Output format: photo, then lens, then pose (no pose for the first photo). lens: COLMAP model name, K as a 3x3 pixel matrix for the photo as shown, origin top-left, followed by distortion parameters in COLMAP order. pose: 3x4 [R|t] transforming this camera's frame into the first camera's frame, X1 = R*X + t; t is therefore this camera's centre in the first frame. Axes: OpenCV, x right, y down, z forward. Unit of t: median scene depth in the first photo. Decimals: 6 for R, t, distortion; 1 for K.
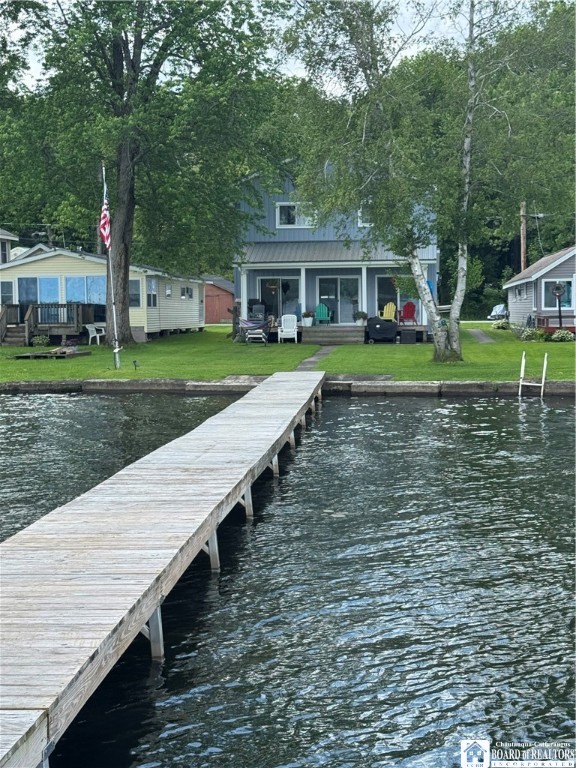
lens RADIAL K [[1257.2, 0, 301.9], [0, 1257.2, 395.7], [0, 0, 1]] dist [0.119657, 0.000000]
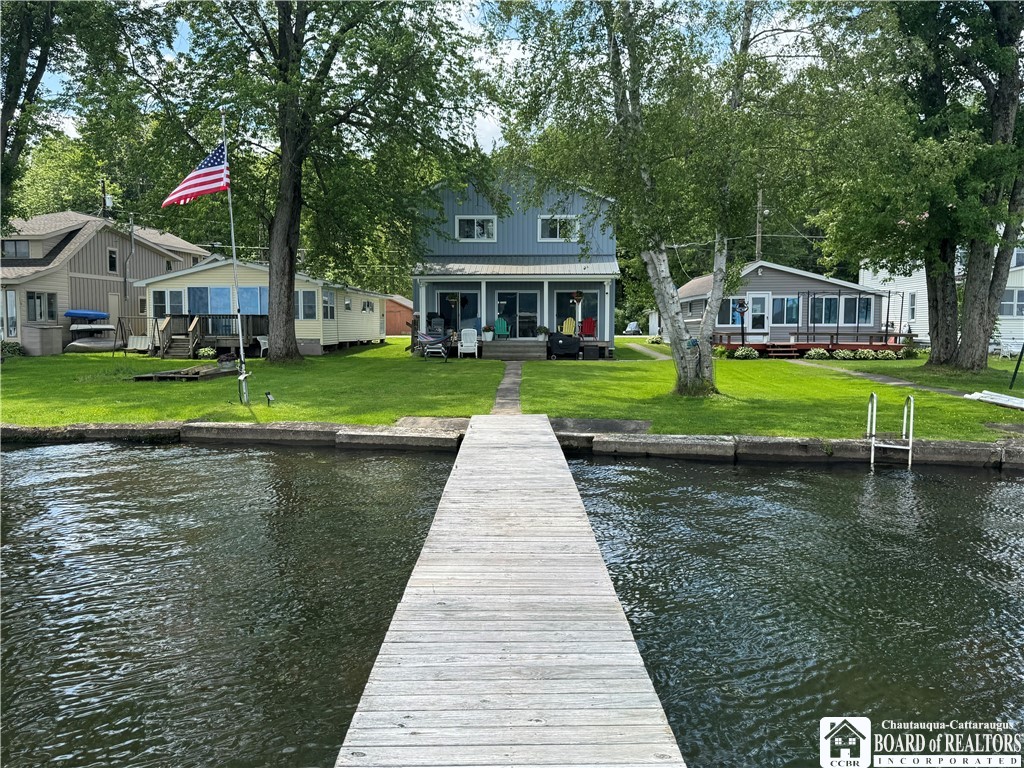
lens RADIAL K [[854.4, 0, 520.8], [0, 854.4, 388.3], [0, 0, 1]] dist [0.069167, -0.036964]
pose [[0.997471, 0.006111, 0.070817, -0.017124], [-0.006517, 0.999964, 0.005506, -0.022291], [-0.070780, -0.005954, 0.997474, 0.339552]]
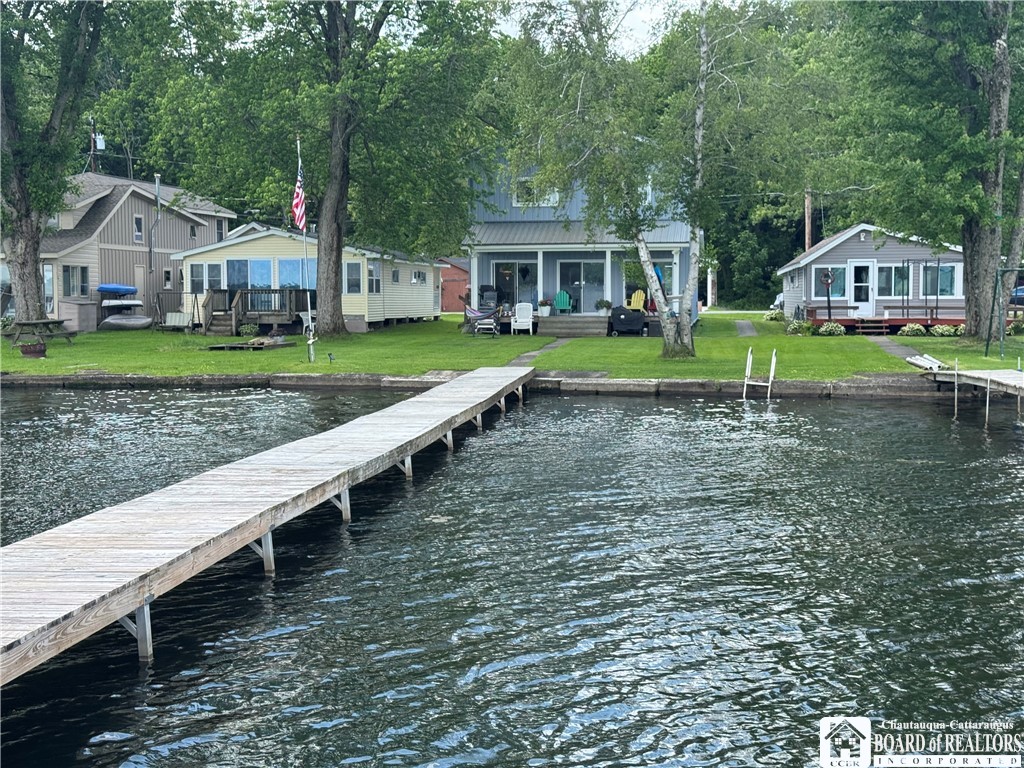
lens RADIAL K [[1431.2, 0, 517.7], [0, 1431.2, 385.6], [0, 0, 1]] dist [0.105149, 0.000000]
pose [[0.998858, 0.010305, -0.046653, 0.033813], [-0.010556, 0.999931, -0.005135, -0.000364], [0.046597, 0.005622, 0.998898, -0.017349]]
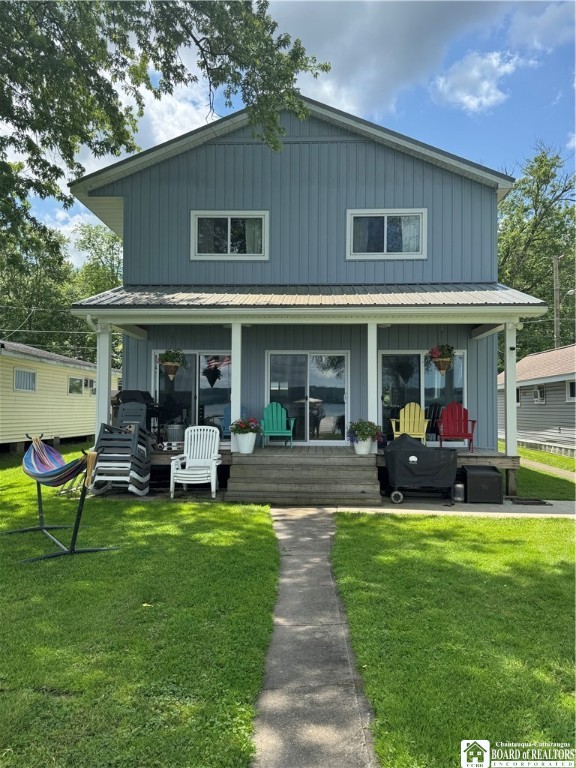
lens RADIAL K [[586.6, 0, 291.4], [0, 586.6, 386.5], [0, 0, 1]] dist [0.087957, -0.050705]
pose [[0.998232, 0.018641, 0.056431, 0.009222], [-0.012380, 0.993927, -0.109341, -0.056744], [-0.058126, 0.108449, 0.992401, 0.804008]]
